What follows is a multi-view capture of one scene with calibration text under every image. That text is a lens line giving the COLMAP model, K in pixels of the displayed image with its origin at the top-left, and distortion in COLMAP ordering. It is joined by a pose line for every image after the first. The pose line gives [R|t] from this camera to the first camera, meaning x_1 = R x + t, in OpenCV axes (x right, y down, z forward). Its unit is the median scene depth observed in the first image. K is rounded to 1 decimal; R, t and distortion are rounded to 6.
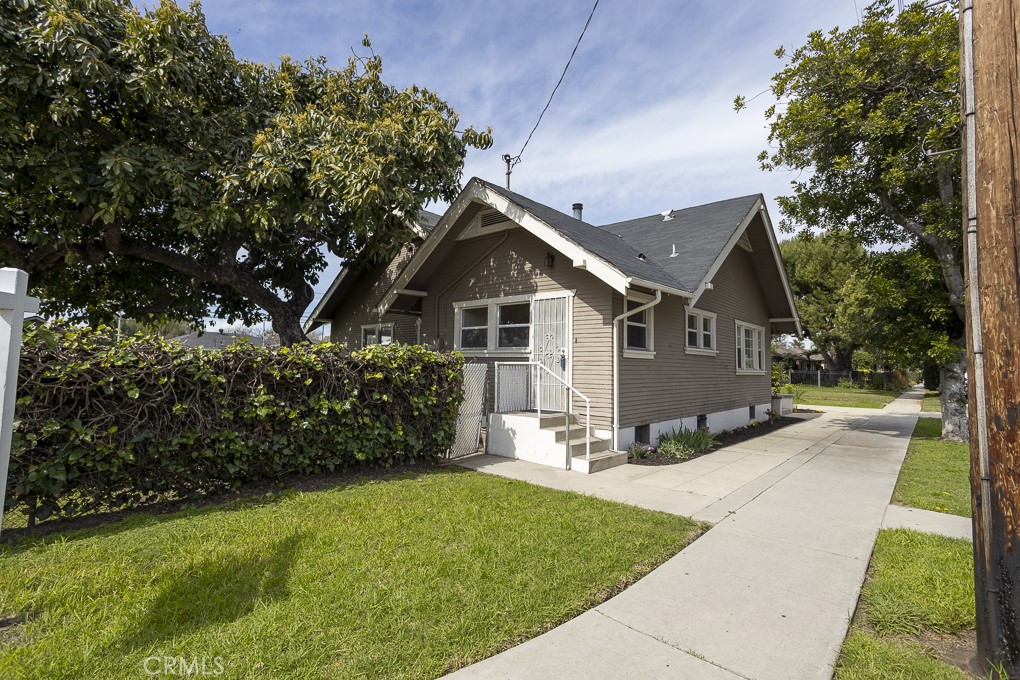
lens RADIAL K [[493.5, 0, 513.4], [0, 493.5, 336.6], [0, 0, 1]] dist [-0.045636, 0.036248]
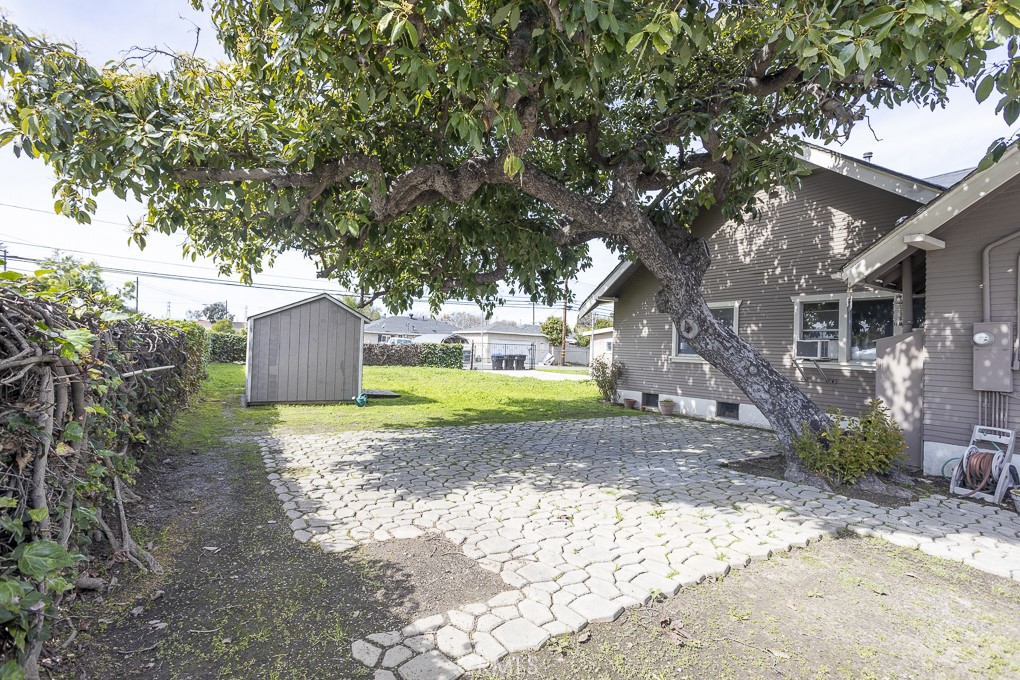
lens RADIAL K [[493.5, 0, 513.4], [0, 493.5, 336.6], [0, 0, 1]] dist [-0.045636, 0.036248]
pose [[0.964249, 0.014213, -0.264617, -0.591966], [-0.007156, 0.999593, 0.027615, 0.010319], [0.264902, -0.024734, 0.963958, 0.361141]]
